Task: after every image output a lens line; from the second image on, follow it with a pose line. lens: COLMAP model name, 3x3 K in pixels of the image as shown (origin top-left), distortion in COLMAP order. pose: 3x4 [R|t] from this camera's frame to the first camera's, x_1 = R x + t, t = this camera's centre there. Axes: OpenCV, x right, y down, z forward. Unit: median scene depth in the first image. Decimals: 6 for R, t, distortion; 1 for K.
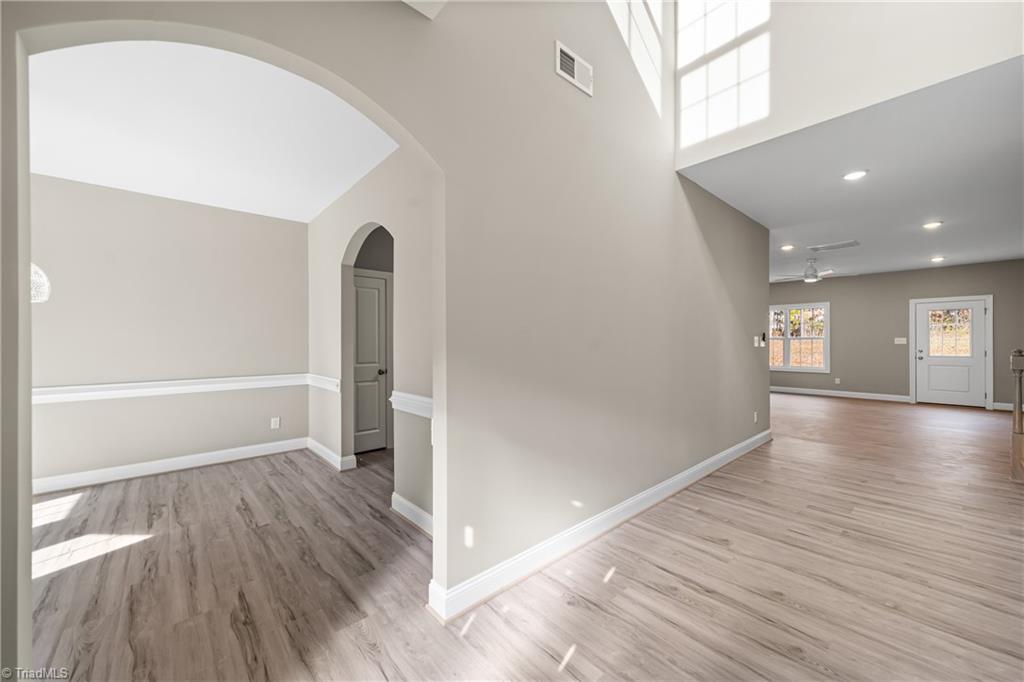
lens RADIAL K [[391.5, 0, 521.4], [0, 391.5, 340.3], [0, 0, 1]] dist [-0.000125, -0.000084]
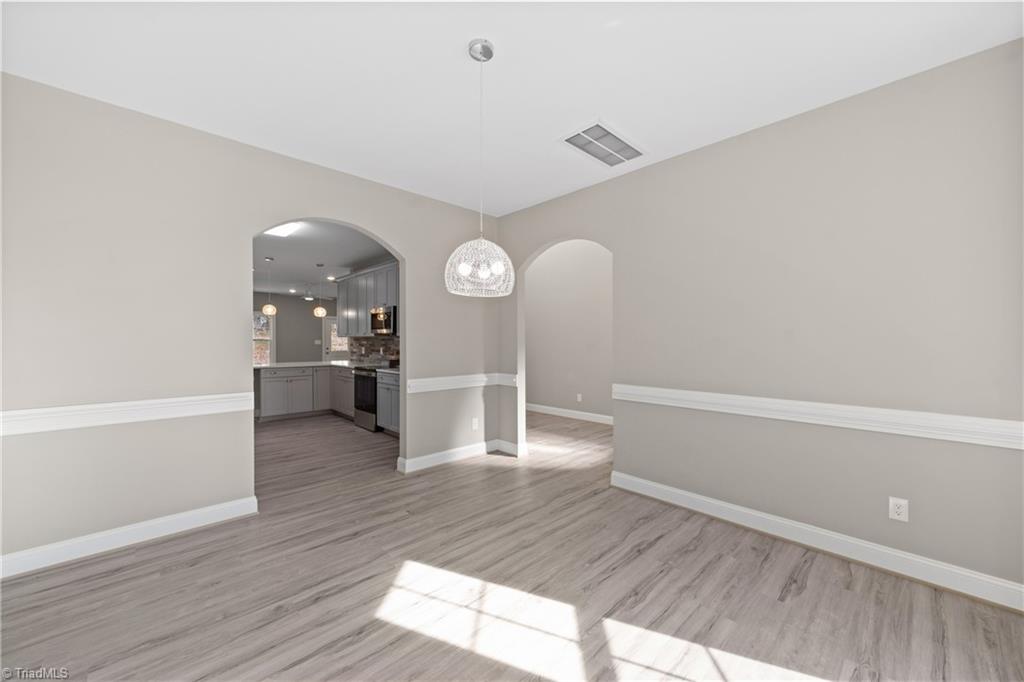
lens RADIAL K [[391.5, 0, 521.4], [0, 391.5, 340.3], [0, 0, 1]] dist [-0.000125, -0.000084]
pose [[-0.031274, 0.006080, 0.999492, -1.552307], [-0.001079, 0.999981, -0.006117, 0.006049], [-0.999510, -0.001270, -0.031266, 0.644574]]
